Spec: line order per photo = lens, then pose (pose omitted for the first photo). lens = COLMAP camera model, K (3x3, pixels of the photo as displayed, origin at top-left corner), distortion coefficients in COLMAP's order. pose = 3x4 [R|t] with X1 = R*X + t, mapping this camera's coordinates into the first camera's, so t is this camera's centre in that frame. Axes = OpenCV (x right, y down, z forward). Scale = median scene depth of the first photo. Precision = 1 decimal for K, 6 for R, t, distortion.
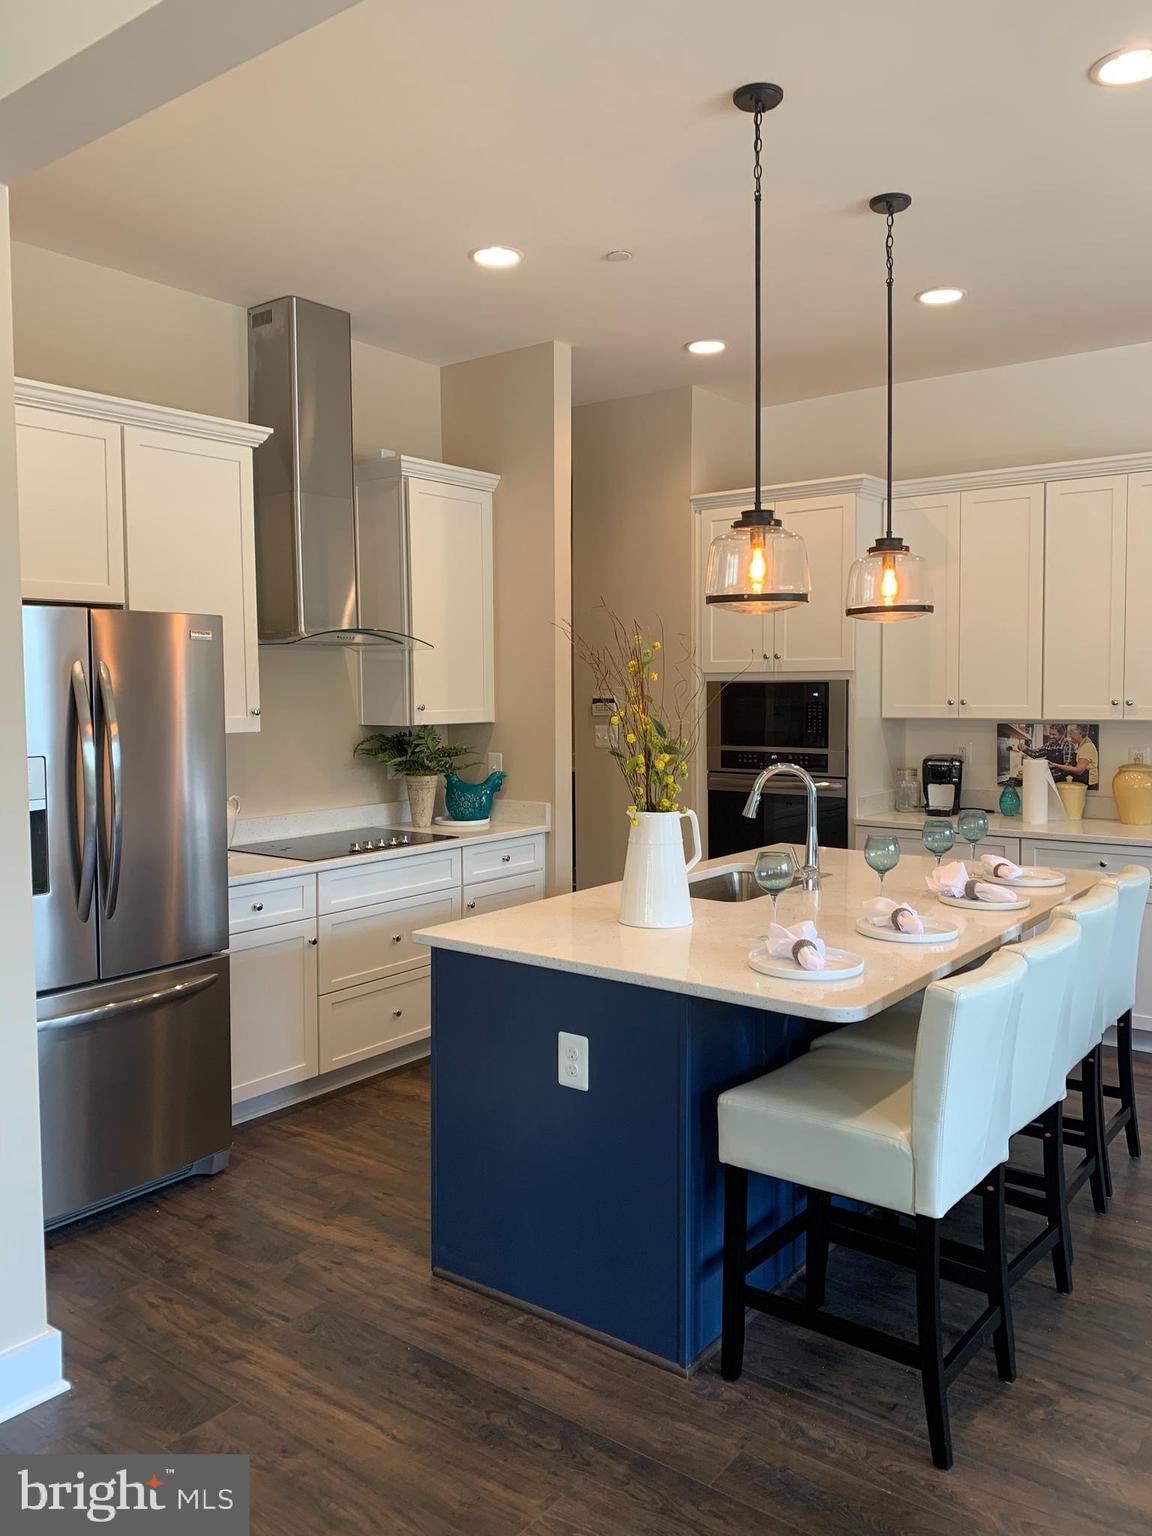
lens RADIAL K [[1178.1, 0, 580.0], [0, 1178.1, 750.3], [0, 0, 1]] dist [0.162346, -0.418690]
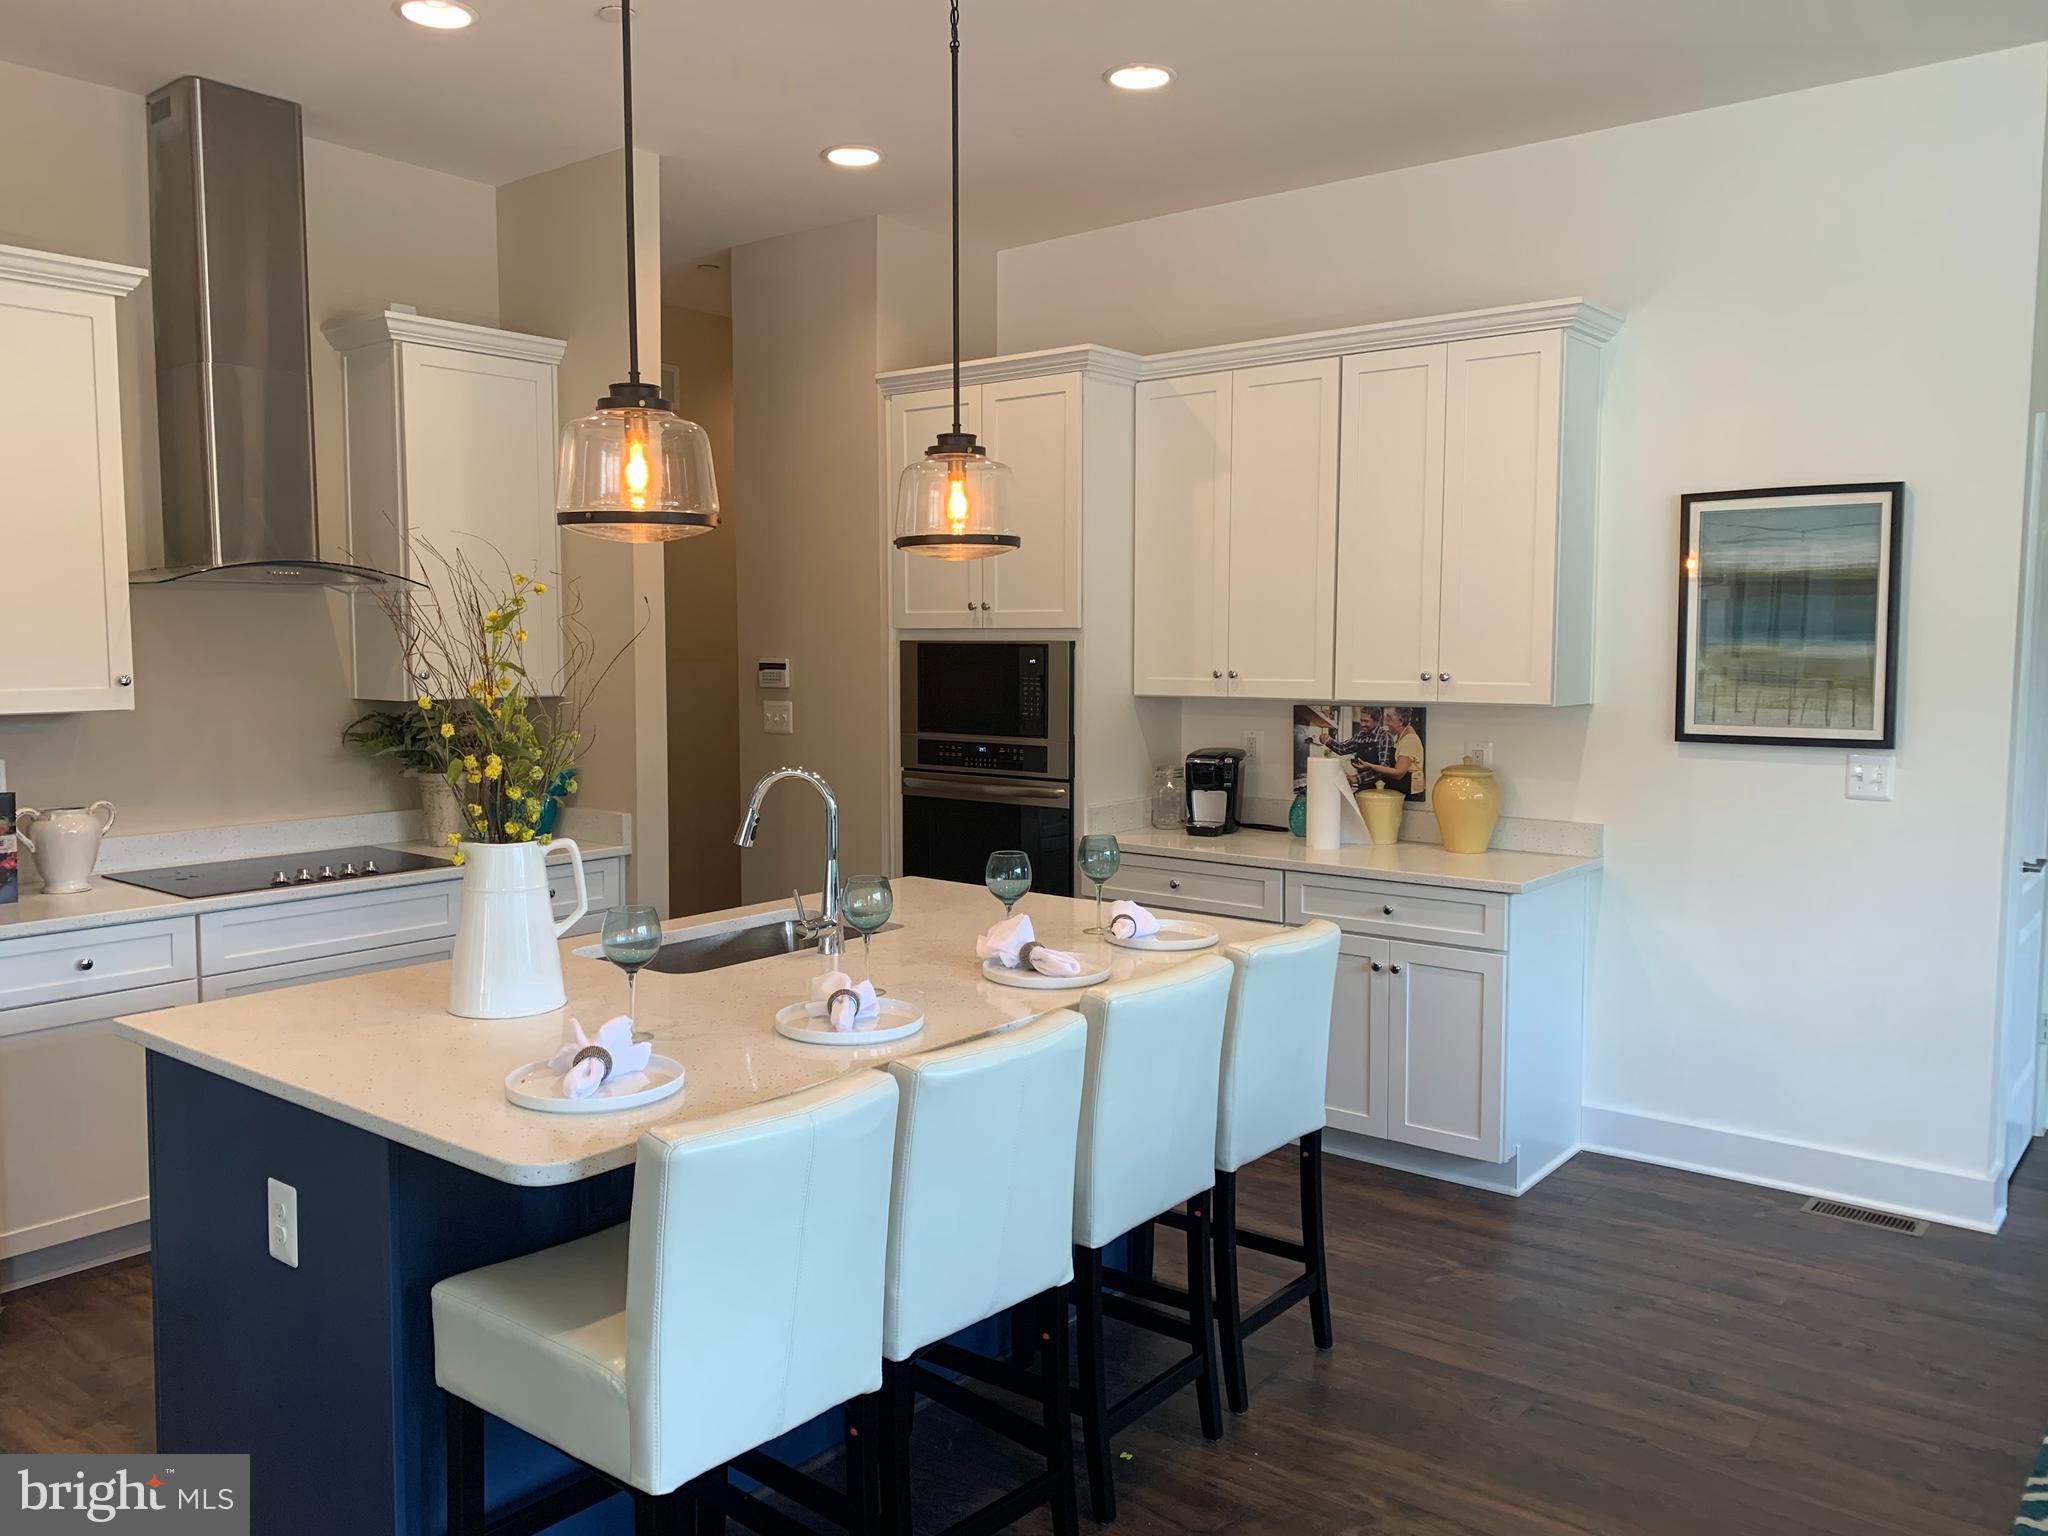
lens RADIAL K [[1565.4, 0, 1024.0], [0, 1565.4, 768.0], [0, 0, 1]] dist [0.059542, -0.057306]
pose [[0.999516, 0.009825, -0.029509, 0.237304], [-0.009023, 0.999590, 0.027171, -0.009704], [0.029764, -0.026891, 0.999195, 0.079409]]
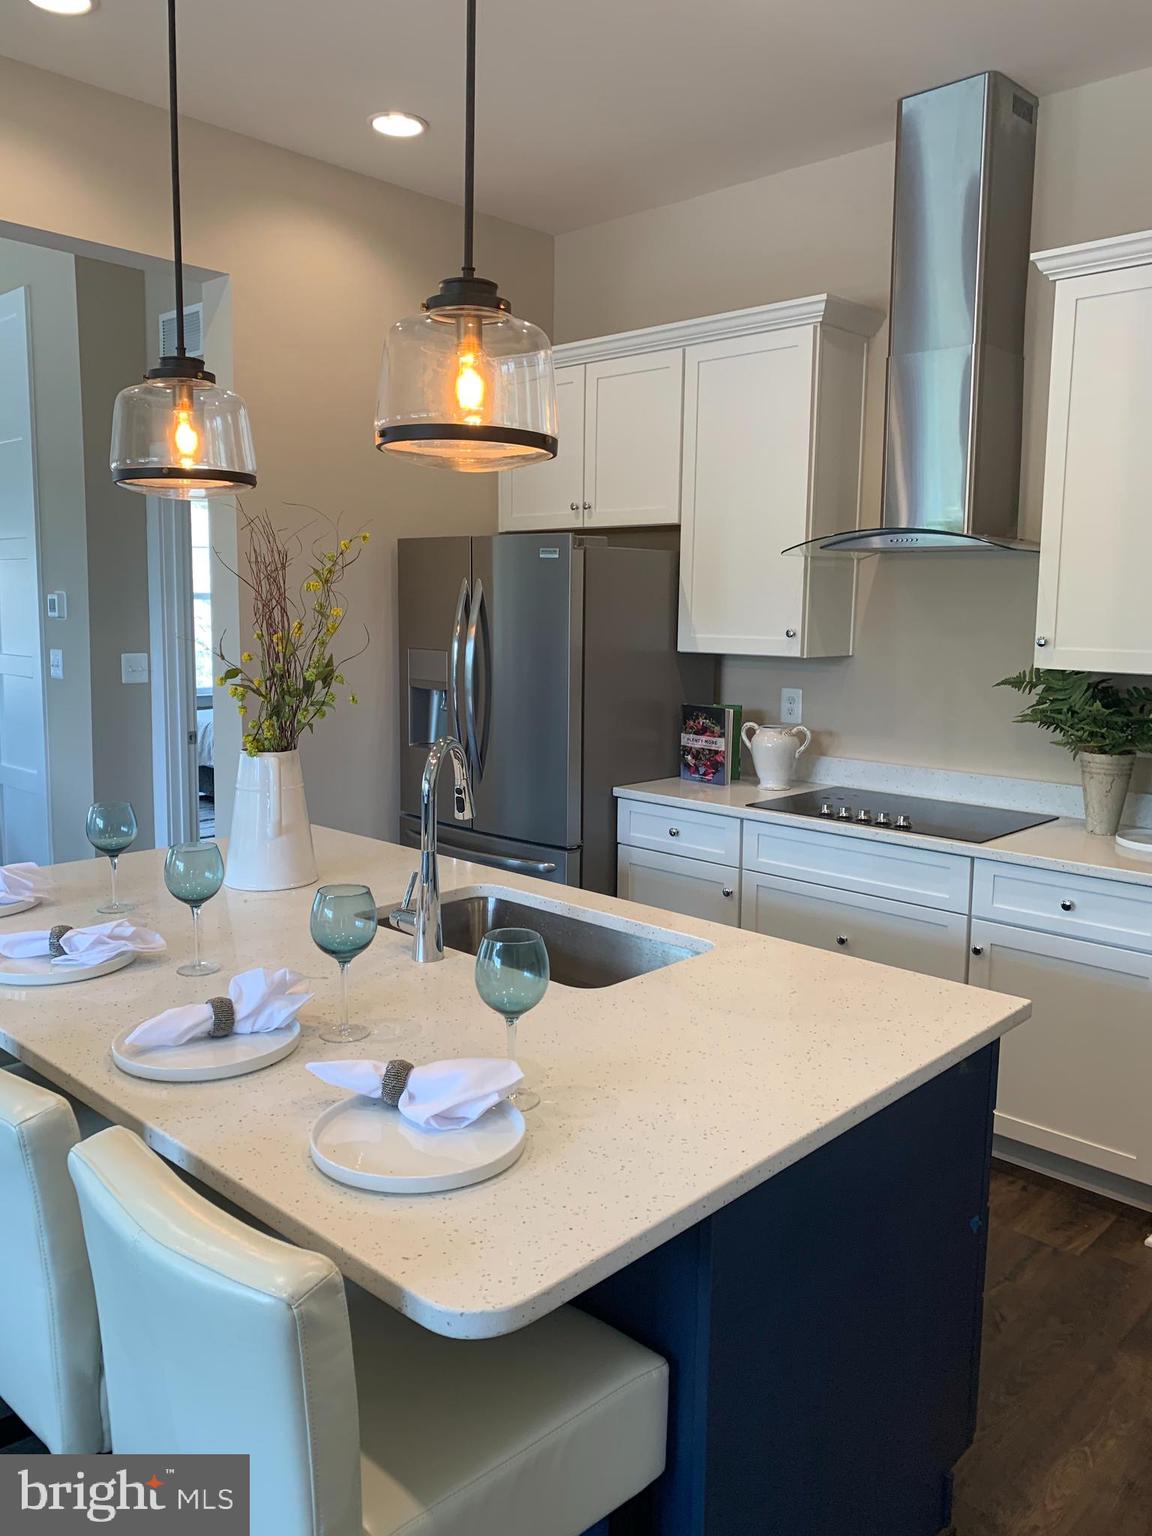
lens RADIAL K [[1179.0, 0, 576.0], [0, 1179.0, 768.0], [0, 0, 1]] dist [0.079089, -0.110407]
pose [[-0.117203, 0.142505, -0.982831, 0.535601], [-0.072215, 0.985808, 0.151548, -0.047608], [0.990479, 0.088737, -0.105248, 0.805998]]
